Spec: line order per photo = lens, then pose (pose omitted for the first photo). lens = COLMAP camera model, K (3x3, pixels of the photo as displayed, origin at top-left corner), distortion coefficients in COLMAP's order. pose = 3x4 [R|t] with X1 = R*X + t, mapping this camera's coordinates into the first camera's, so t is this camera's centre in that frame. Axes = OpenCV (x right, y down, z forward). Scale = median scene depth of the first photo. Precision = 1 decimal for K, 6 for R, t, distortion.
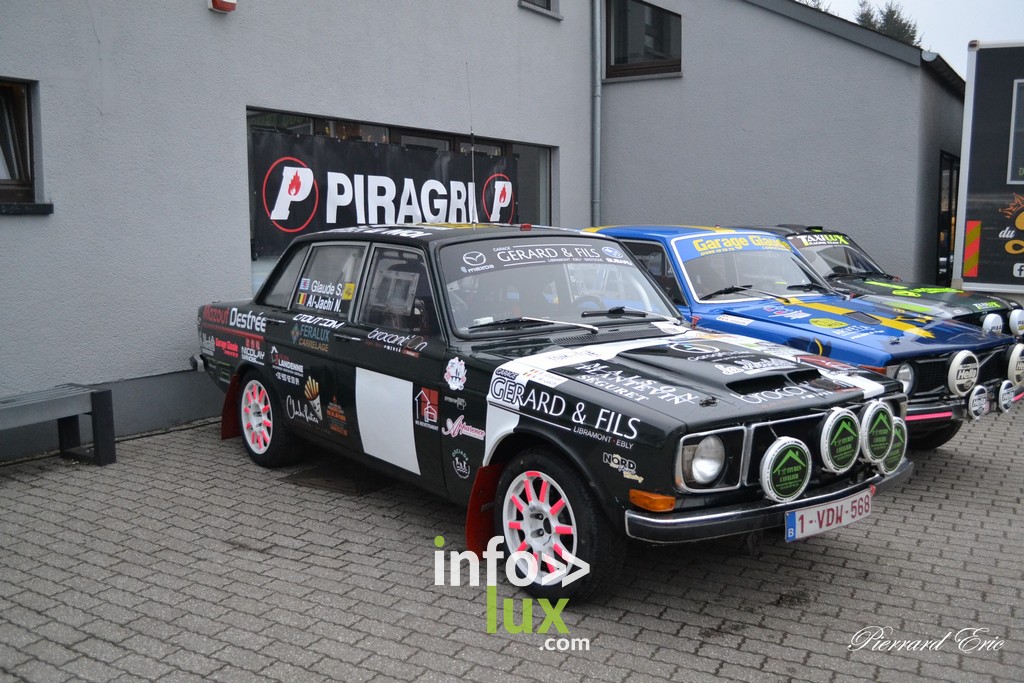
lens RADIAL K [[973.0, 0, 513.6], [0, 973.0, 342.0], [0, 0, 1]] dist [0.006948, 0.000000]
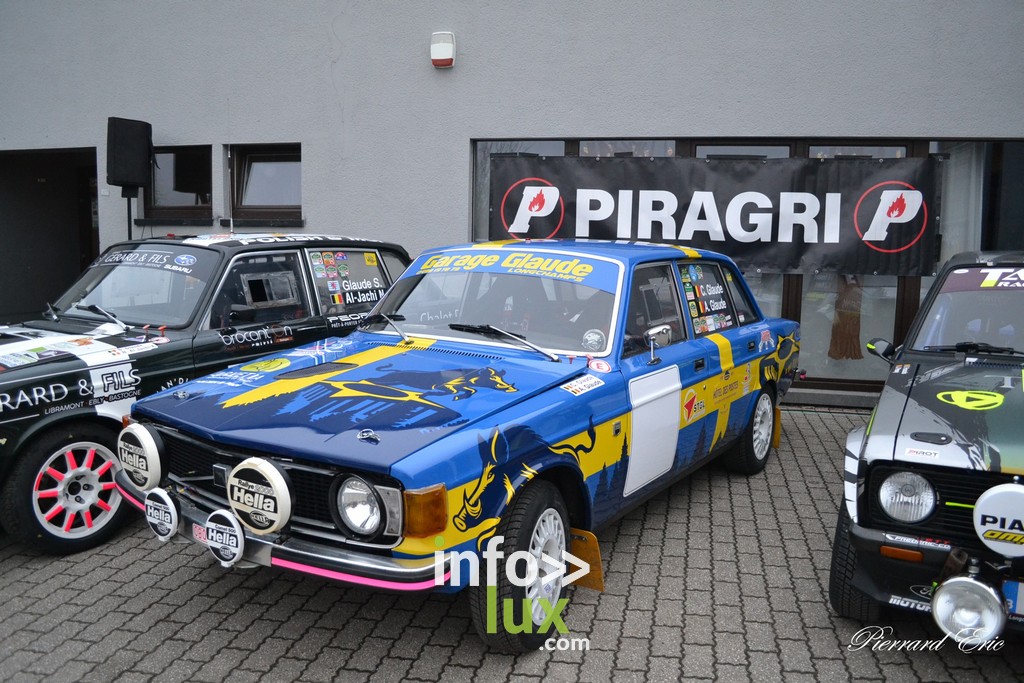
lens RADIAL K [[807.2, 0, 509.7], [0, 807.2, 337.7], [0, 0, 1]] dist [-0.062989, -0.003274]
pose [[0.322840, 0.120045, -0.938809, 0.550846], [-0.133356, 0.987797, 0.080451, -0.063996], [0.937011, 0.099223, 0.334910, 0.559426]]
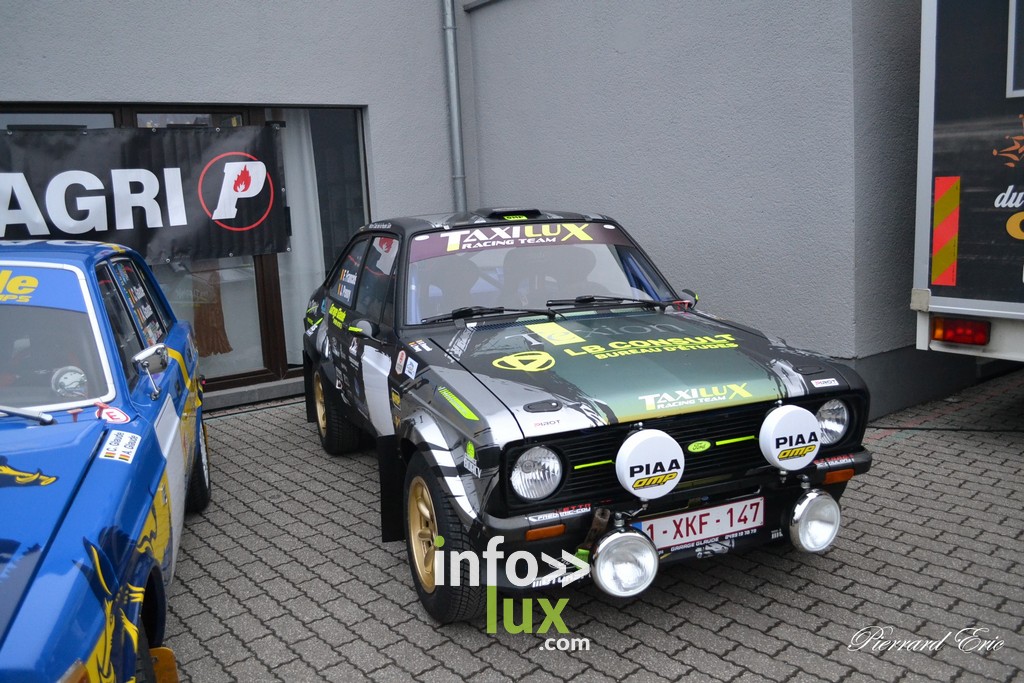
lens RADIAL K [[896.0, 0, 507.9], [0, 896.0, 339.5], [0, 0, 1]] dist [-0.068781, 0.005931]
pose [[0.927927, 0.001909, -0.372756, 0.454381], [0.010588, 0.999448, 0.031475, -0.059402], [0.372611, -0.033153, 0.927395, 0.515056]]
